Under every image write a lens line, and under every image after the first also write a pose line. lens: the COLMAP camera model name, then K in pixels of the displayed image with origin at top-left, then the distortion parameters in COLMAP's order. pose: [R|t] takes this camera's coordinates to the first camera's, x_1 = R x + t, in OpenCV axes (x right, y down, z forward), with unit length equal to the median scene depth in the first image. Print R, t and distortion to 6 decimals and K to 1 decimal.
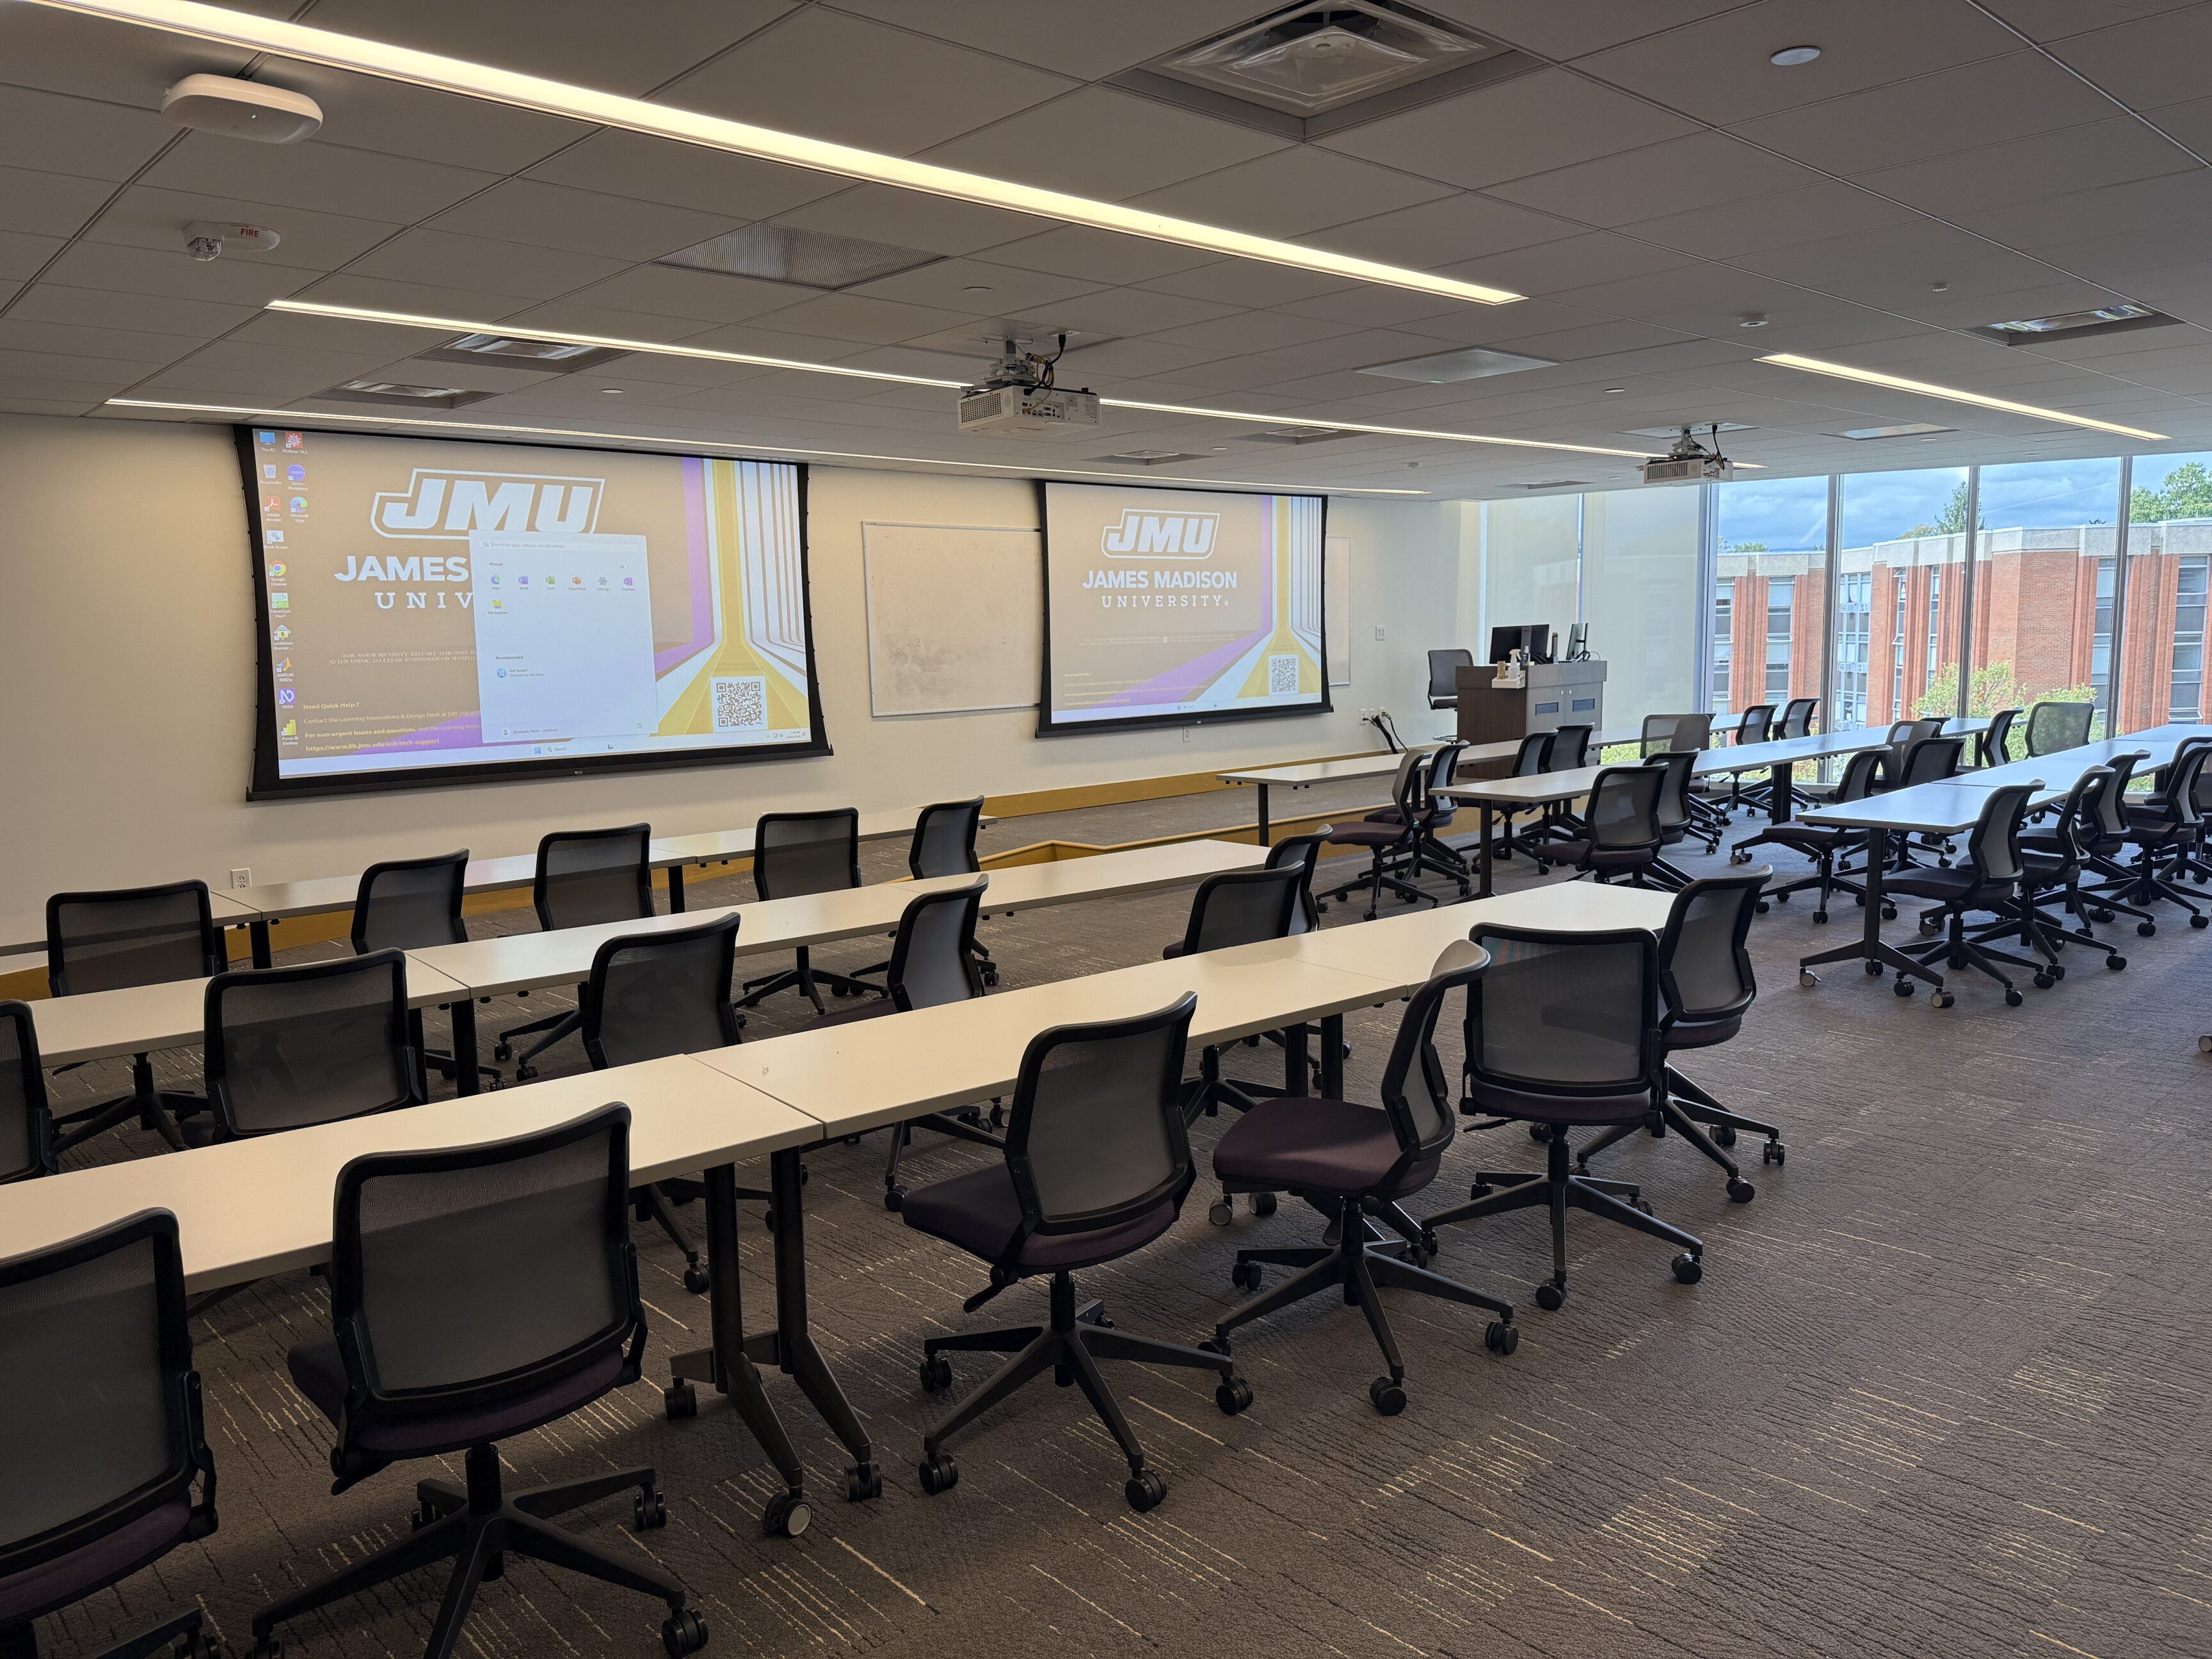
lens RADIAL K [[1583.8, 0, 1091.8], [0, 1583.8, 829.1], [0, 0, 1]] dist [0.061416, -0.068835]
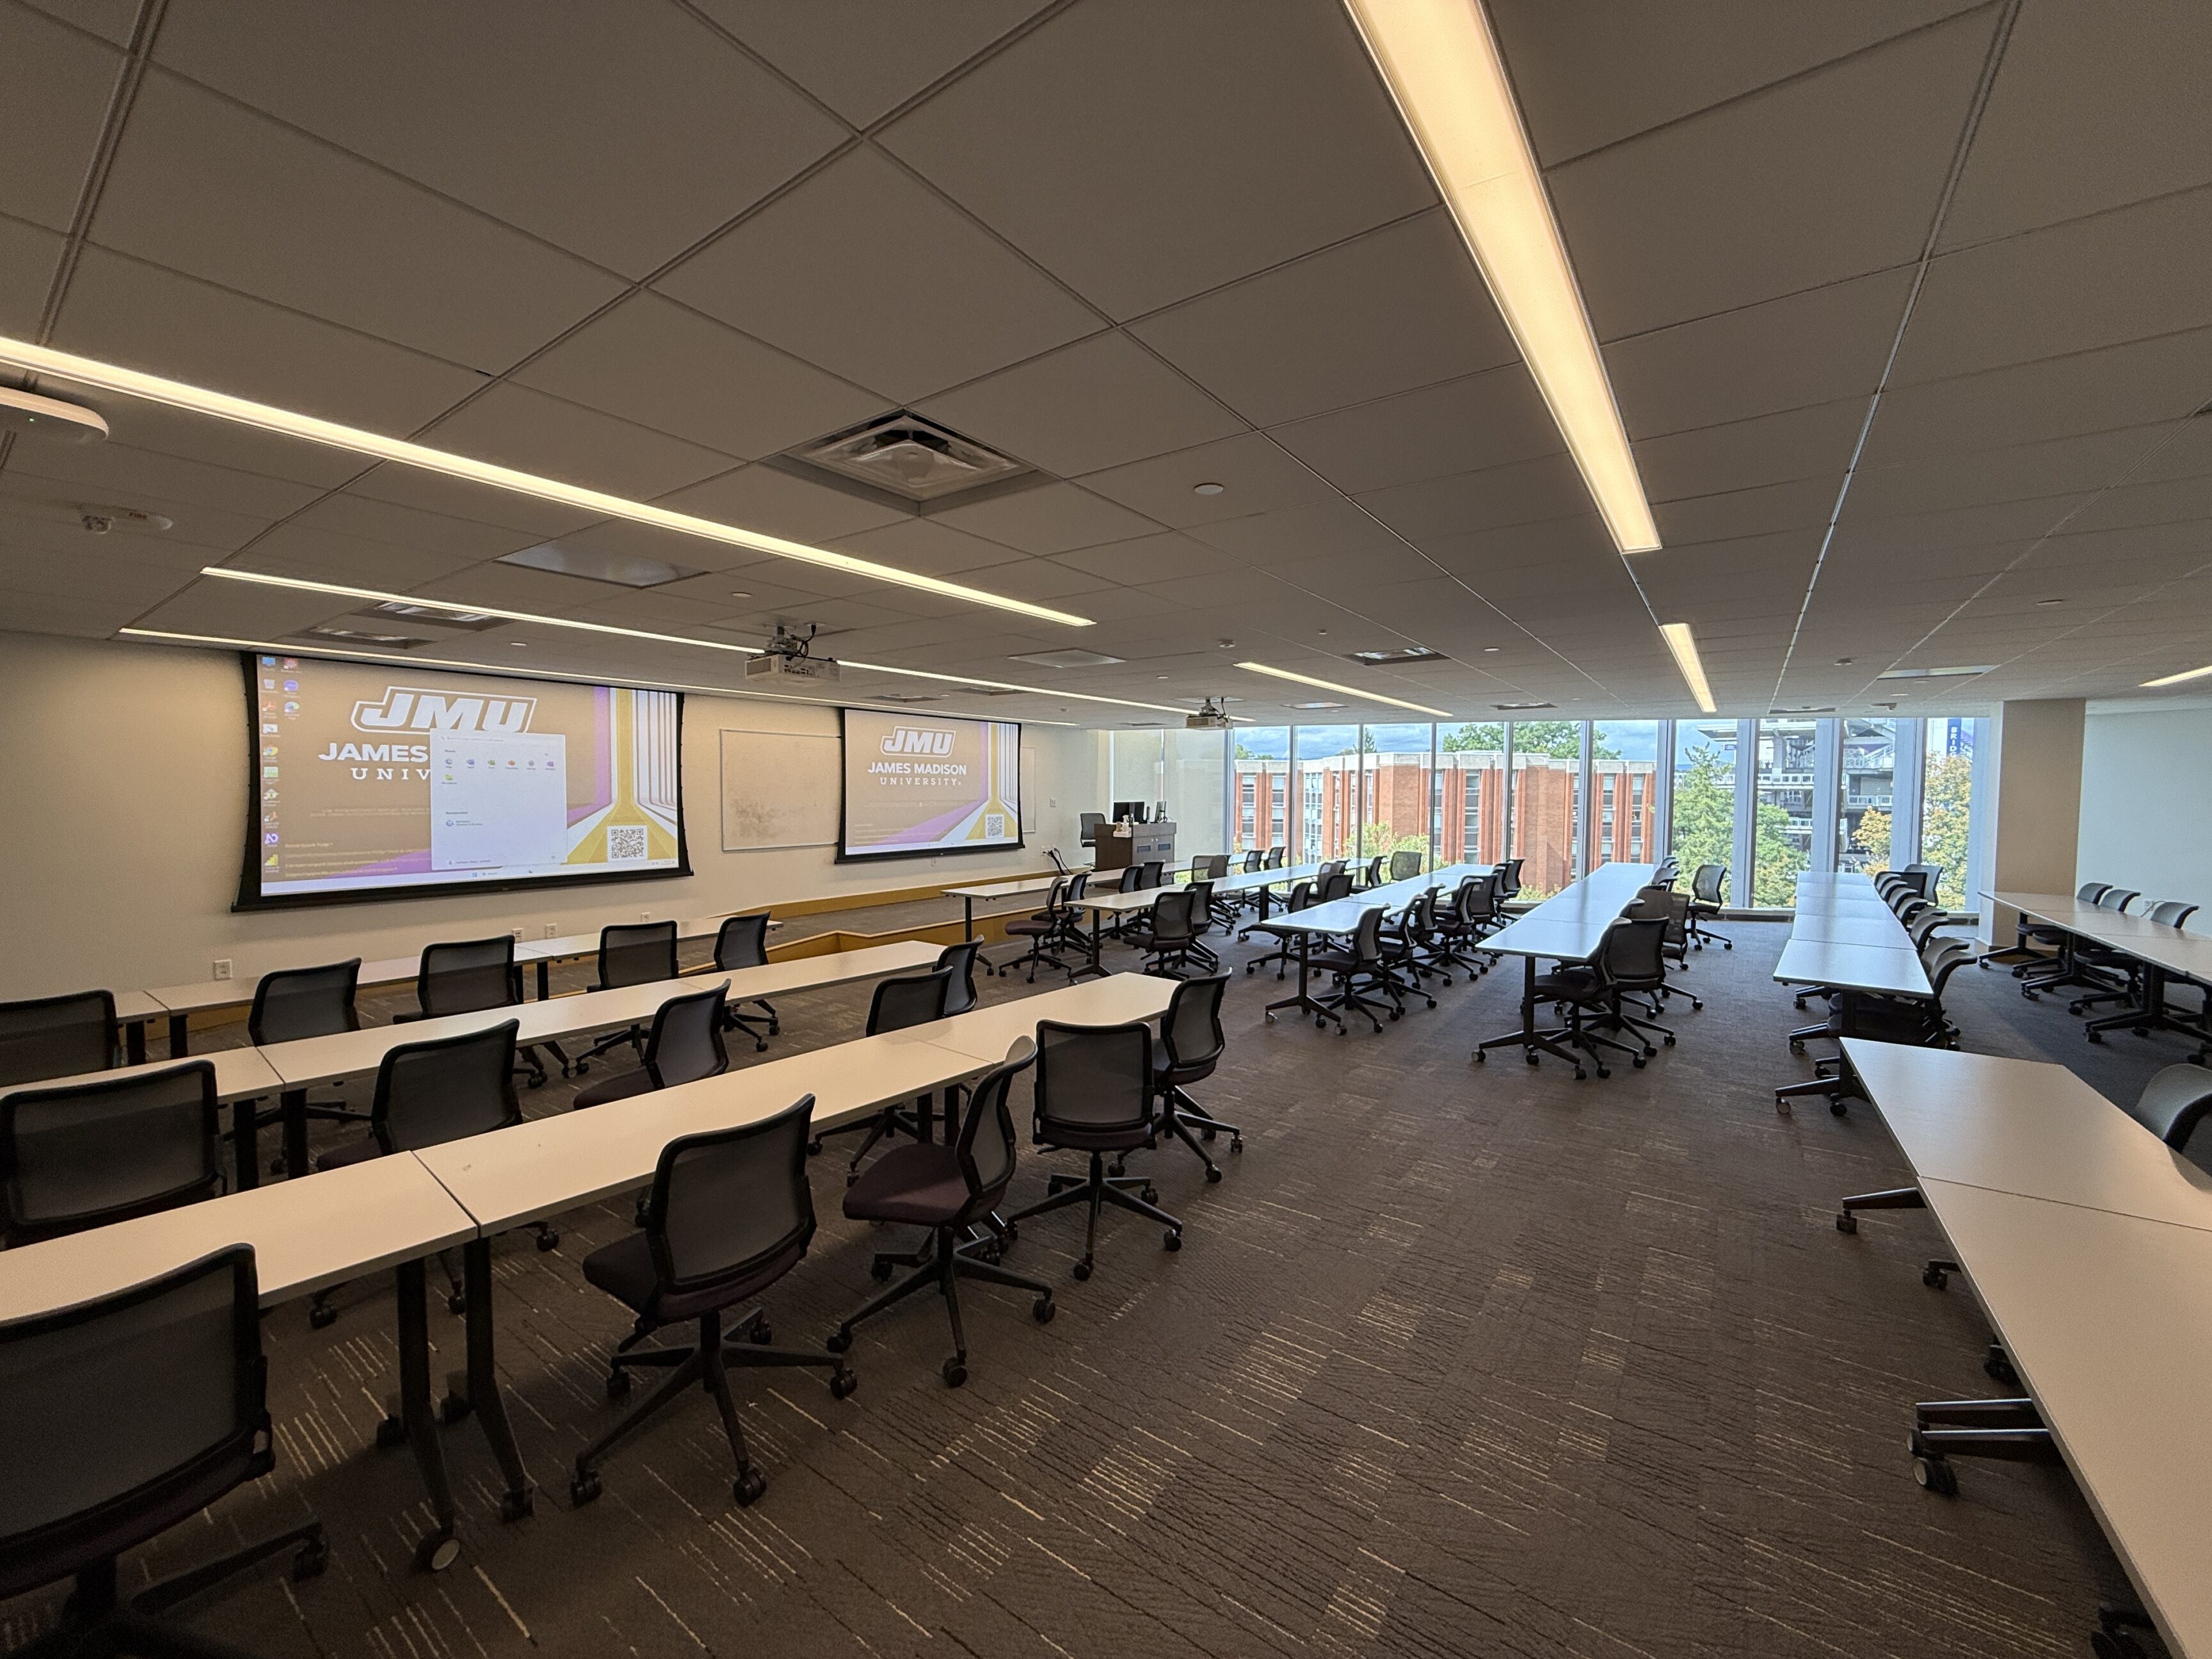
lens RADIAL K [[892.9, 0, 1090.1], [0, 892.9, 821.6], [0, 0, 1]] dist [0.002720, 0.001285]
pose [[0.981720, 0.020339, 0.189243, 0.066138], [-0.003504, 0.996037, -0.088873, -0.029024], [-0.190301, 0.086586, 0.977900, 0.073099]]
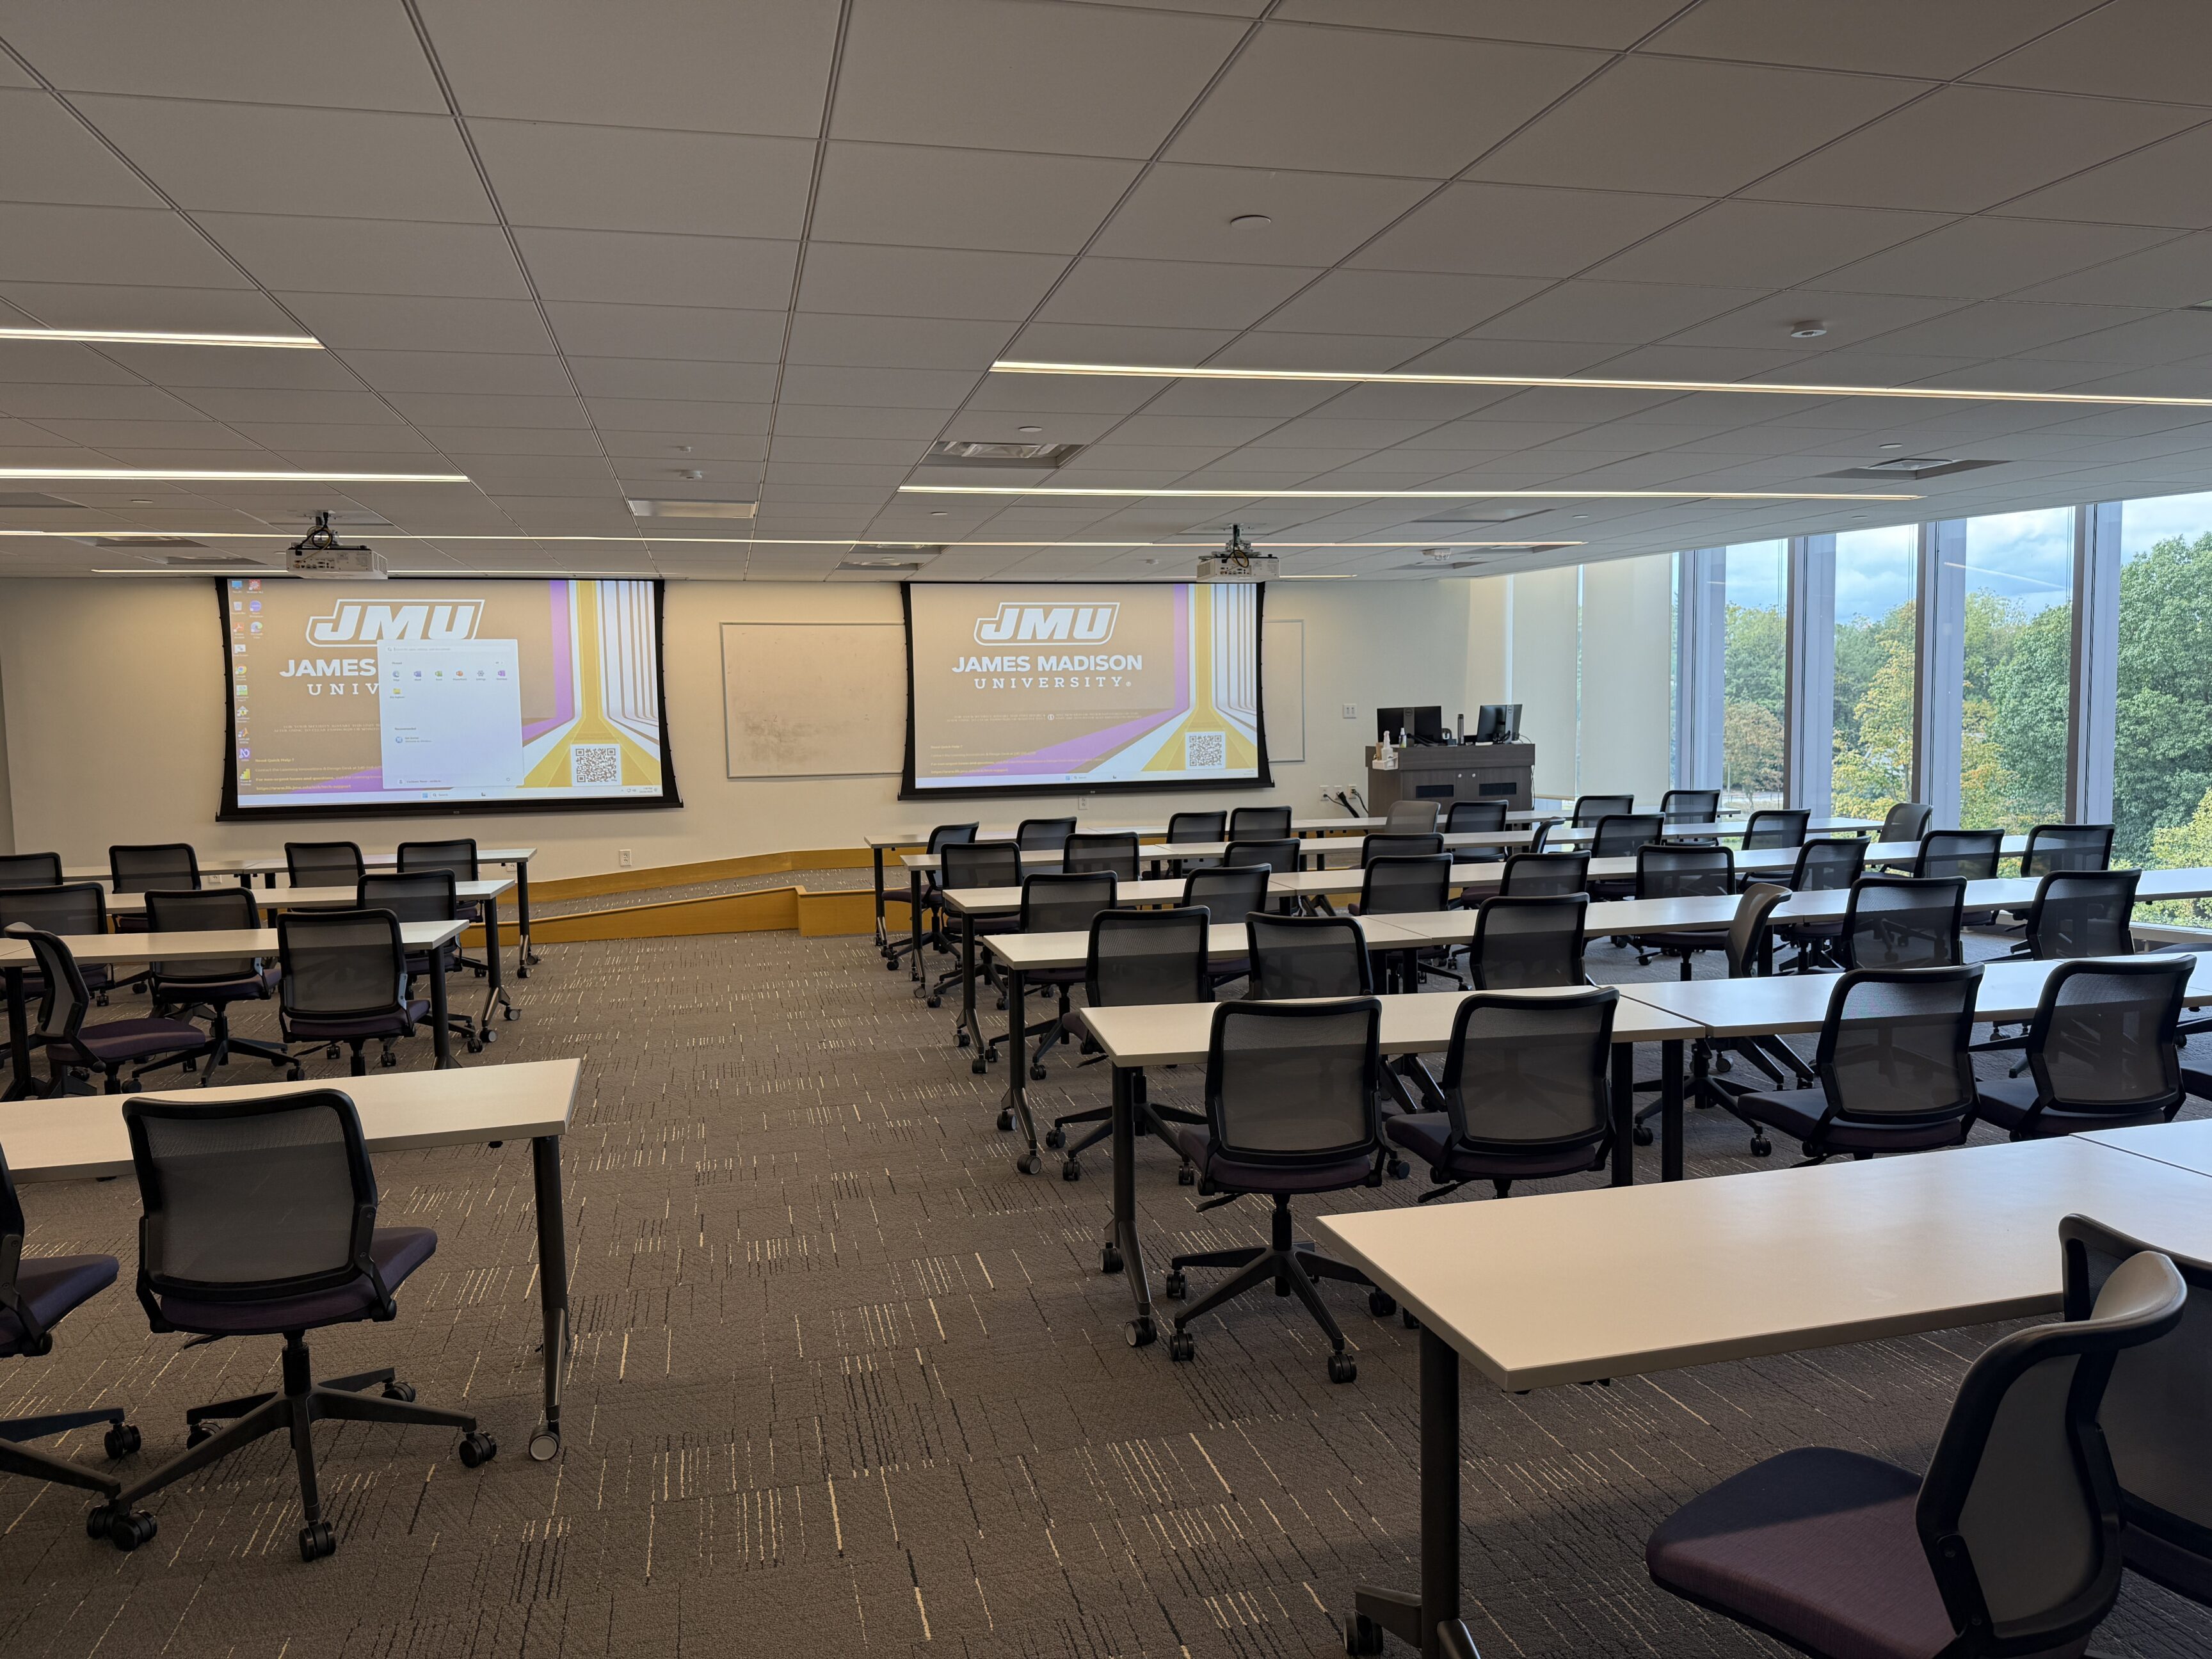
lens RADIAL K [[1583.8, 0, 1125.0], [0, 1583.8, 845.6], [0, 0, 1]] dist [0.061416, -0.068835]
pose [[0.876472, 0.054805, -0.478324, 0.958116], [-0.063420, 0.997985, -0.001864, -0.045701], [0.477258, 0.031969, 0.878182, 0.069998]]
